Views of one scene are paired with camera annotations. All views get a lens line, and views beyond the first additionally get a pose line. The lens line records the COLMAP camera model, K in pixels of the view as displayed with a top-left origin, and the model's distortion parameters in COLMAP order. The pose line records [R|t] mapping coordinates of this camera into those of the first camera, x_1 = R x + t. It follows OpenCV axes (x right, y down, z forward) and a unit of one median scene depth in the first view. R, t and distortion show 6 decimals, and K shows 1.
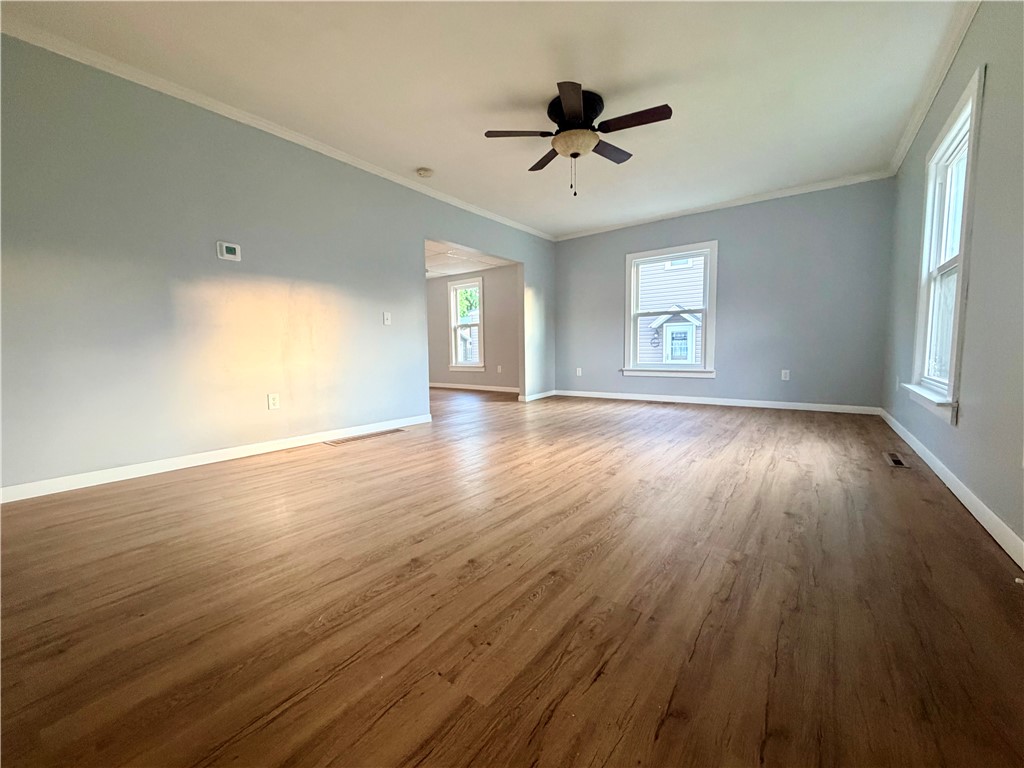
lens RADIAL K [[406.3, 0, 511.5], [0, 406.3, 379.0], [0, 0, 1]] dist [-0.002303, 0.000469]
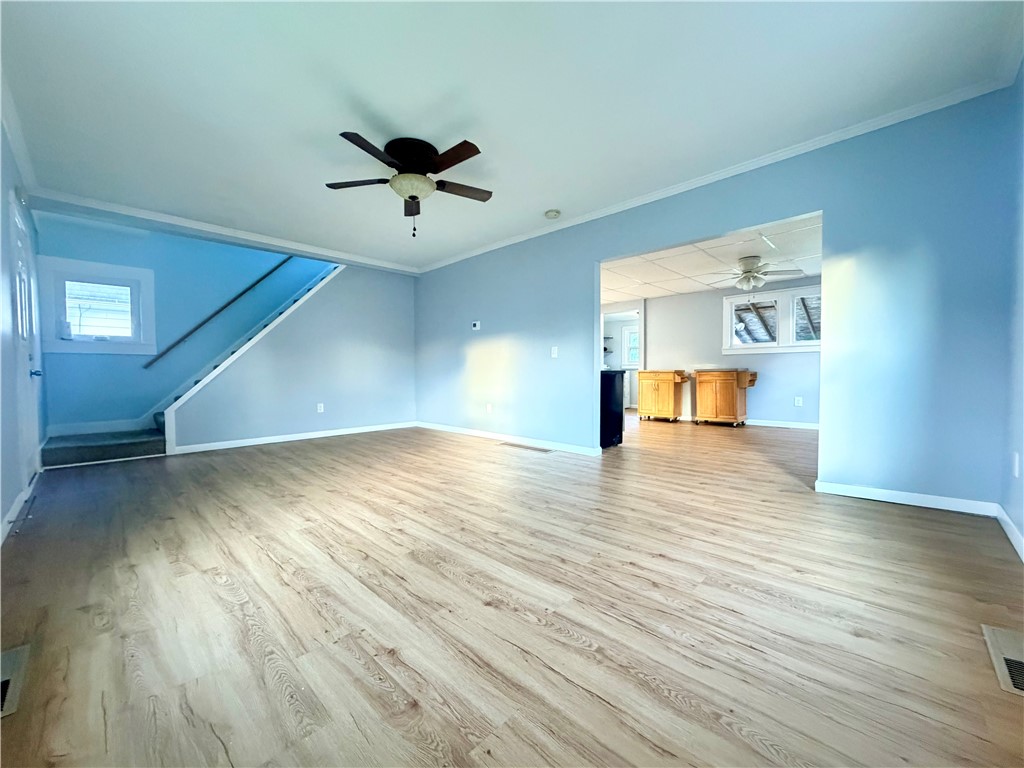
lens RADIAL K [[406.3, 0, 512.9], [0, 406.3, 384.8], [0, 0, 1]] dist [-0.002303, 0.000469]
pose [[-0.124251, 0.049541, -0.991013, 1.287115], [-0.062811, 0.996357, 0.057683, -0.176399], [0.990261, 0.069414, -0.120687, 1.566595]]
